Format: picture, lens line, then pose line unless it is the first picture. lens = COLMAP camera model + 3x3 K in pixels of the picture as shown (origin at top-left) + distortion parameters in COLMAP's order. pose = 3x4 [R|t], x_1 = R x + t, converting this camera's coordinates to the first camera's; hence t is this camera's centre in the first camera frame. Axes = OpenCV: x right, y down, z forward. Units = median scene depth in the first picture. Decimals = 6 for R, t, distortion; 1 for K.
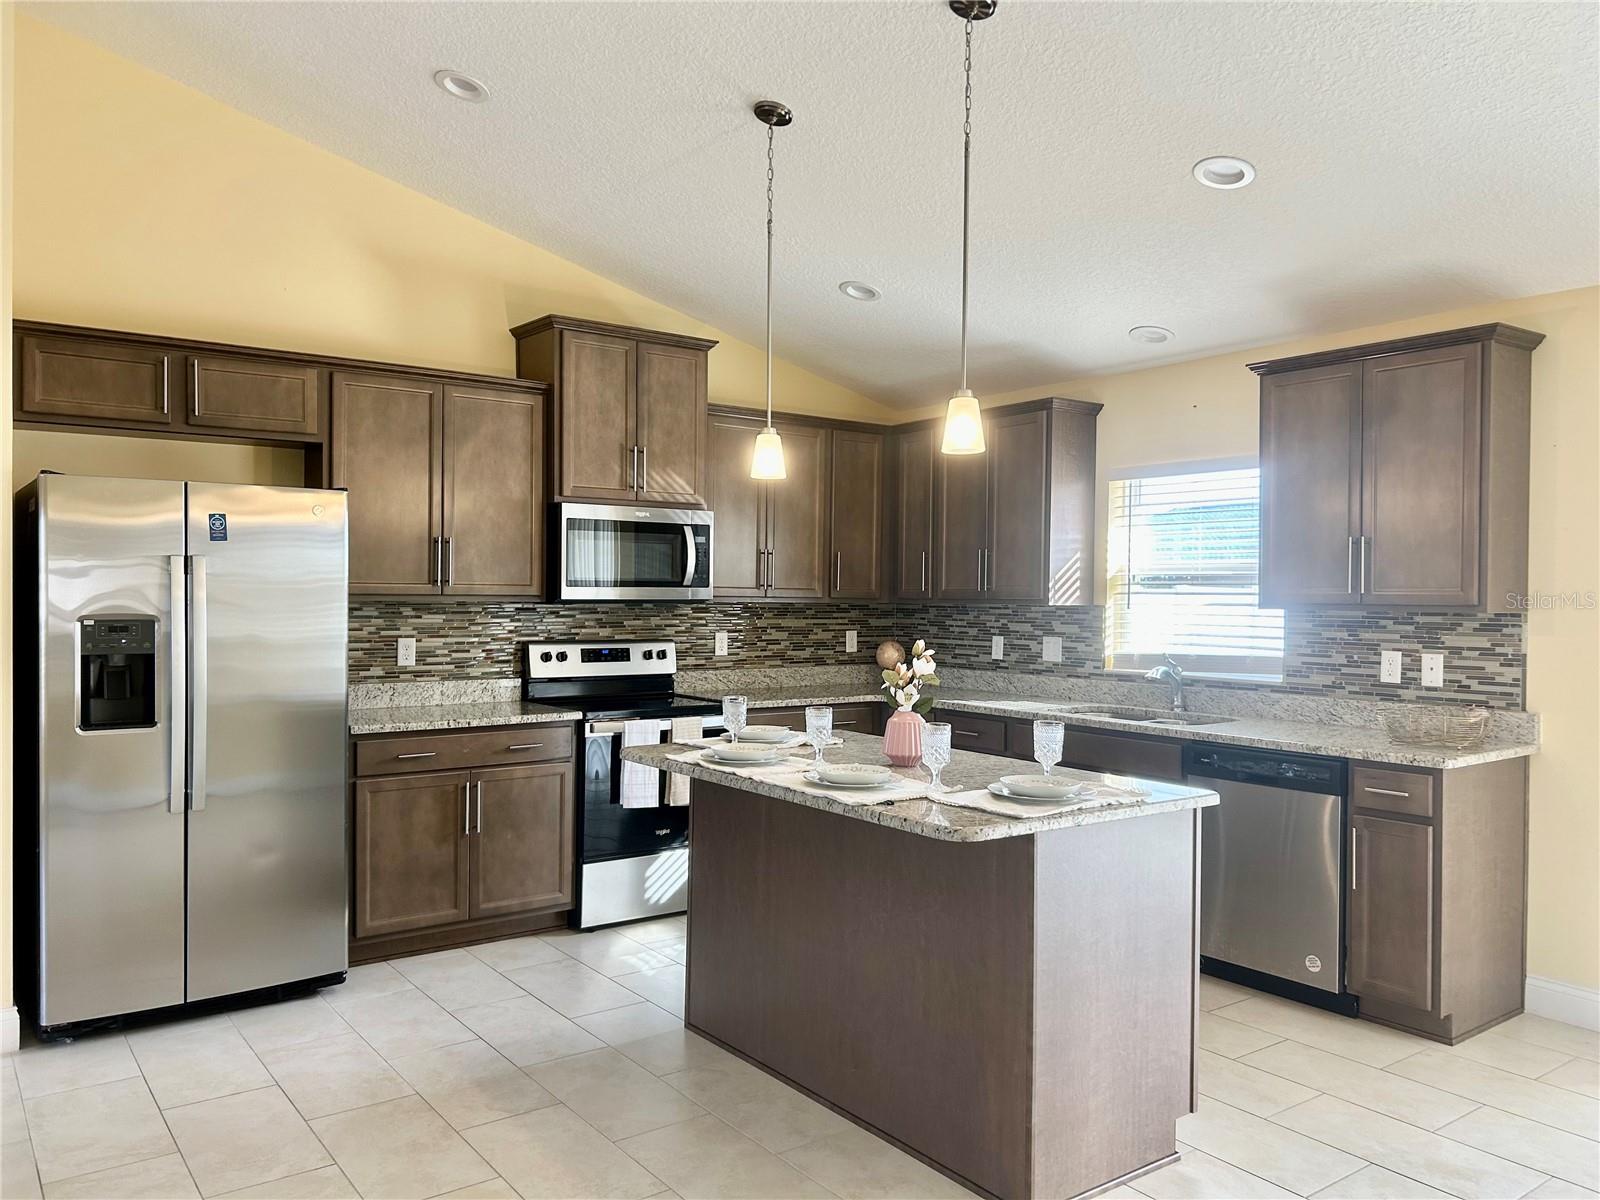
lens RADIAL K [[1204.4, 0, 807.2], [0, 1204.4, 604.8], [0, 0, 1]] dist [0.052942, -0.060389]
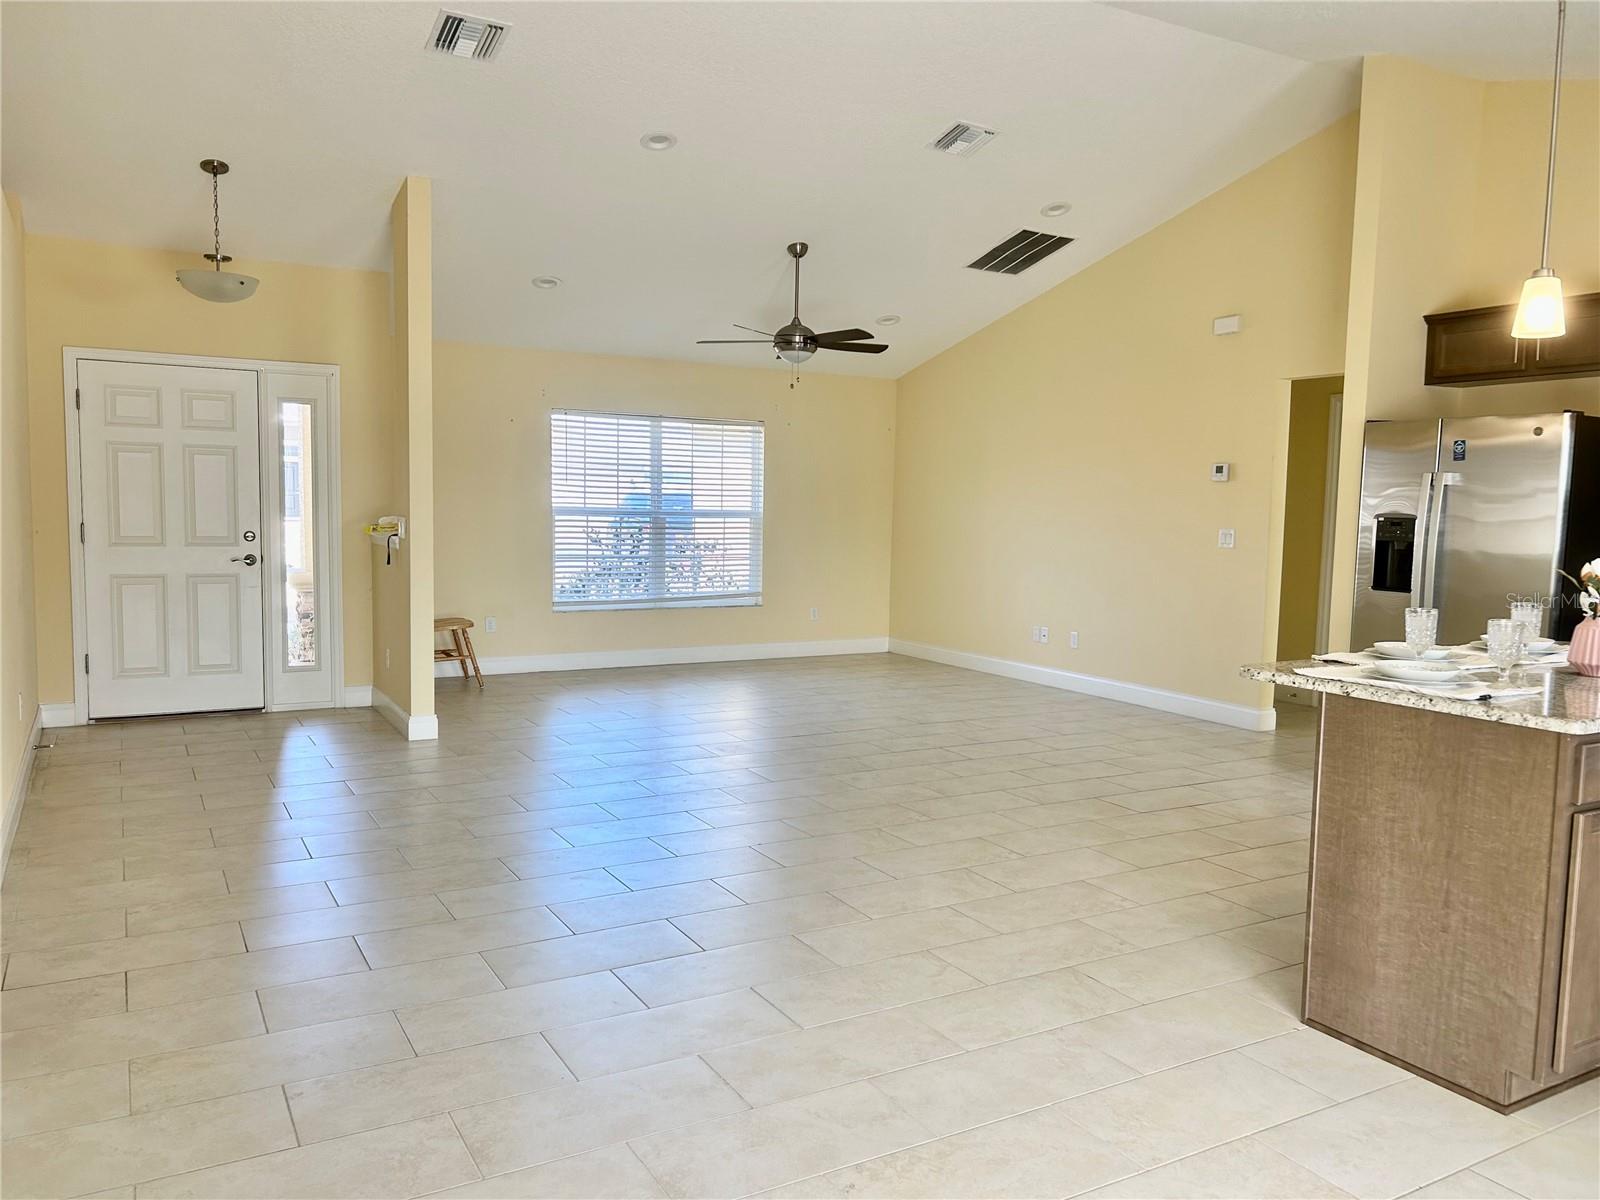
lens RADIAL K [[1204.4, 0, 800.9], [0, 1204.4, 613.0], [0, 0, 1]] dist [0.052942, -0.060389]
pose [[-0.130053, 0.081962, -0.988114, 0.741715], [-0.028666, 0.995850, 0.086377, 0.015506], [0.991093, 0.039559, -0.127163, 0.353258]]
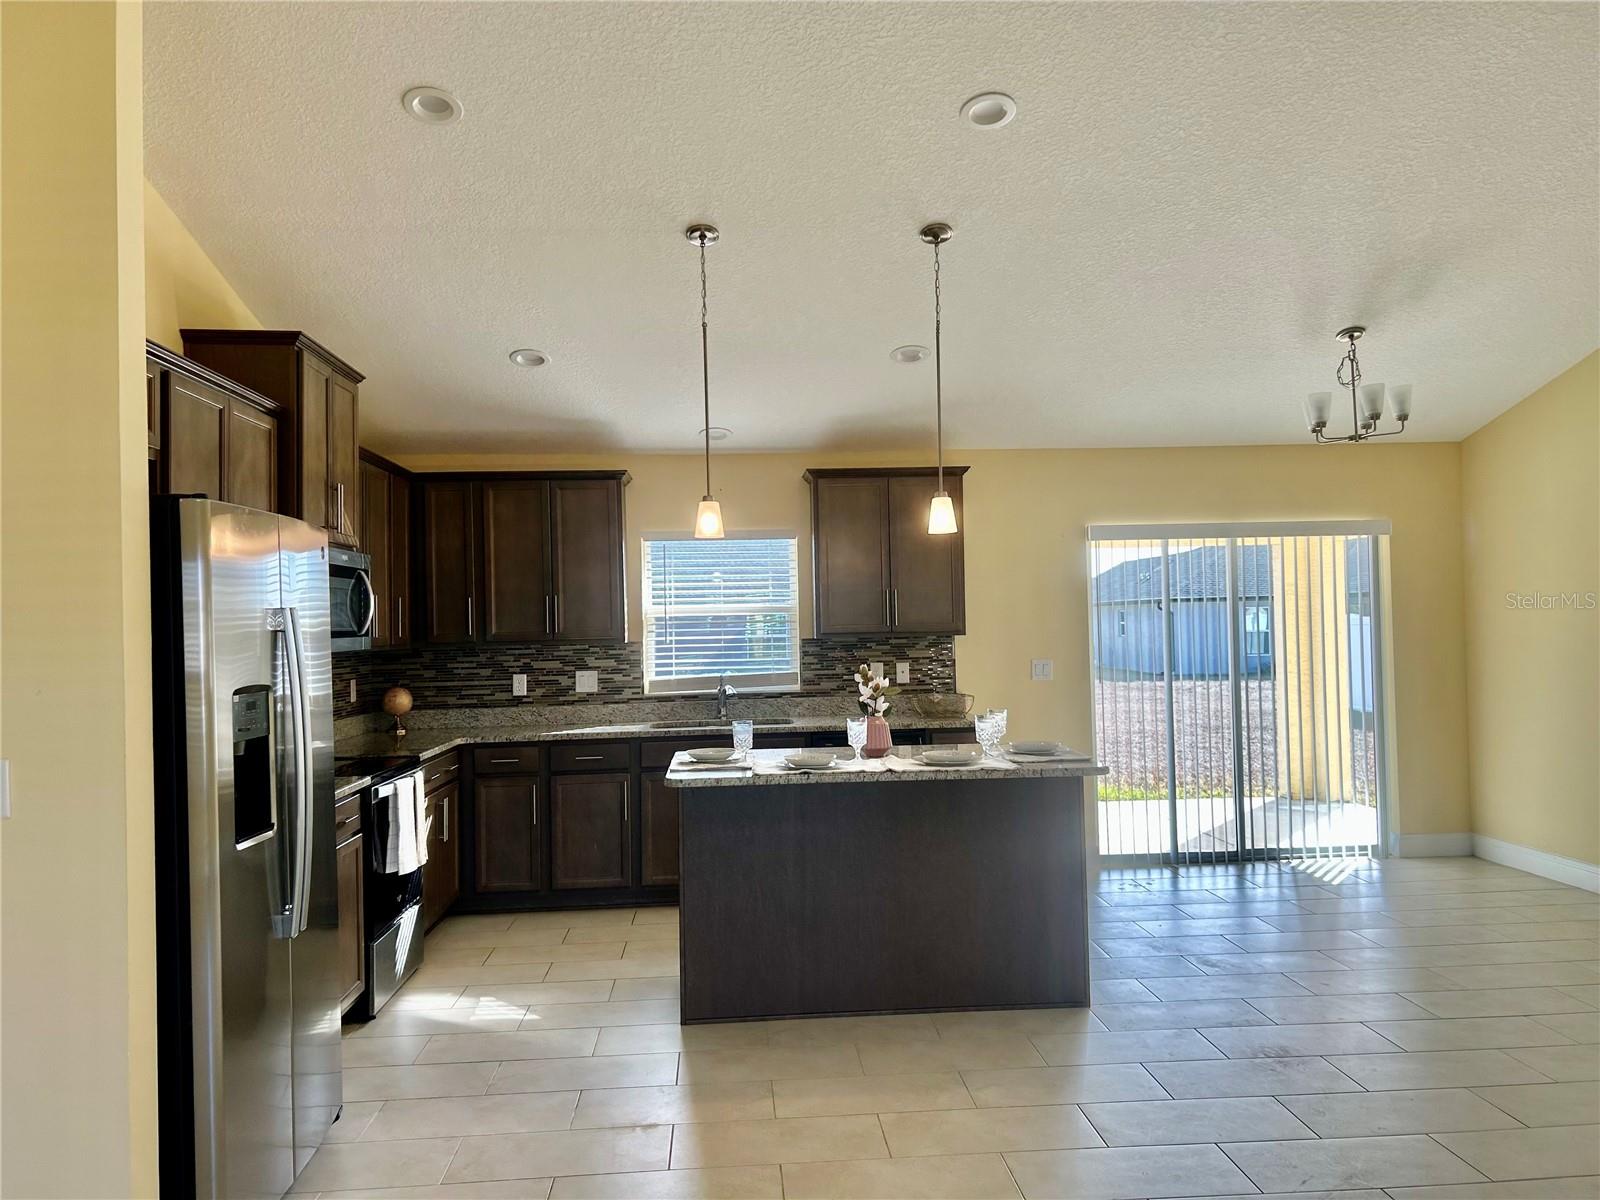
lens RADIAL K [[1204.4, 0, 804.9], [0, 1204.4, 596.0], [0, 0, 1]] dist [0.052942, -0.060389]
pose [[0.532106, -0.001169, 0.846677, -0.762900], [0.034889, 0.999180, -0.020547, -0.016513], [-0.845958, 0.040473, 0.531711, 0.224415]]
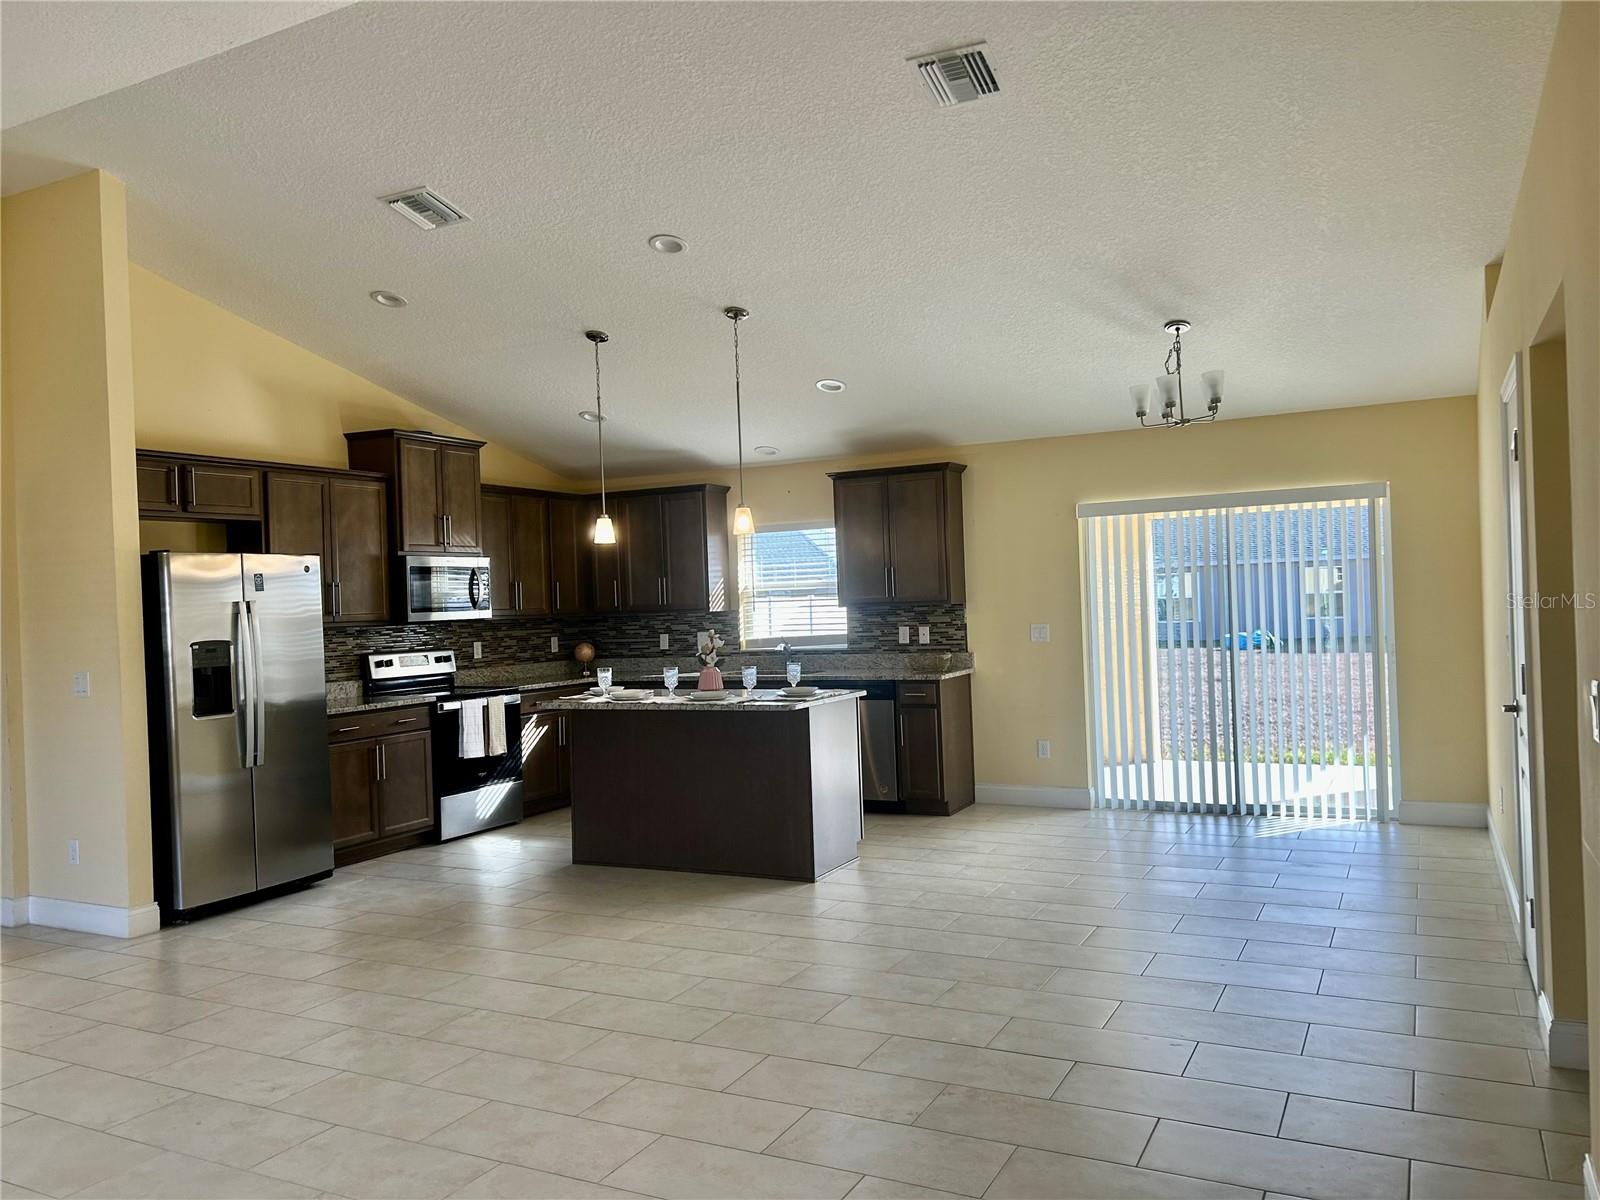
lens RADIAL K [[1204.4, 0, 818.5], [0, 1204.4, 599.1], [0, 0, 1]] dist [0.052942, -0.060389]
pose [[0.891496, -0.039856, 0.451272, -0.422365], [0.047650, 0.998847, -0.005916, 0.000200], [-0.450516, 0.026778, 0.892367, -0.537665]]
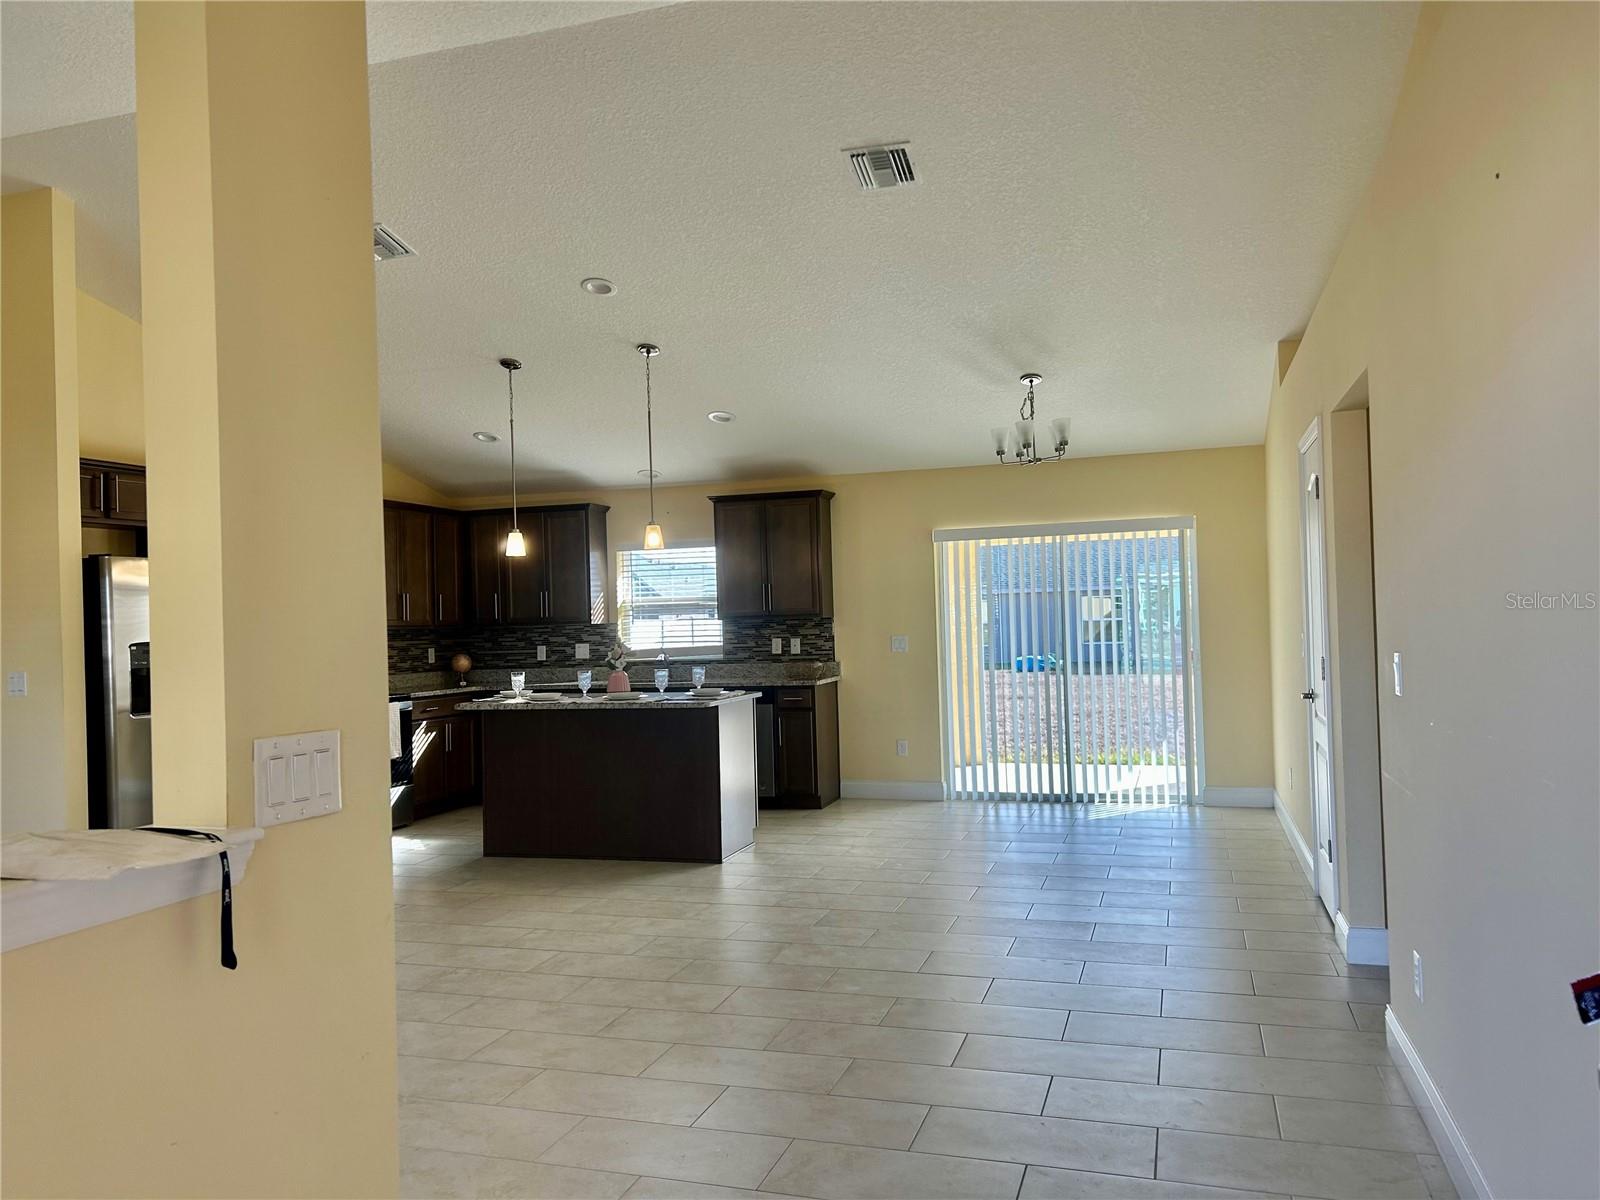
lens RADIAL K [[1204.4, 0, 812.3], [0, 1204.4, 599.2], [0, 0, 1]] dist [0.052942, -0.060389]
pose [[0.804838, -0.020581, 0.593138, -0.597959], [0.040692, 0.998960, -0.020553, 0.014071], [-0.592098, 0.040678, 0.804839, -0.600723]]
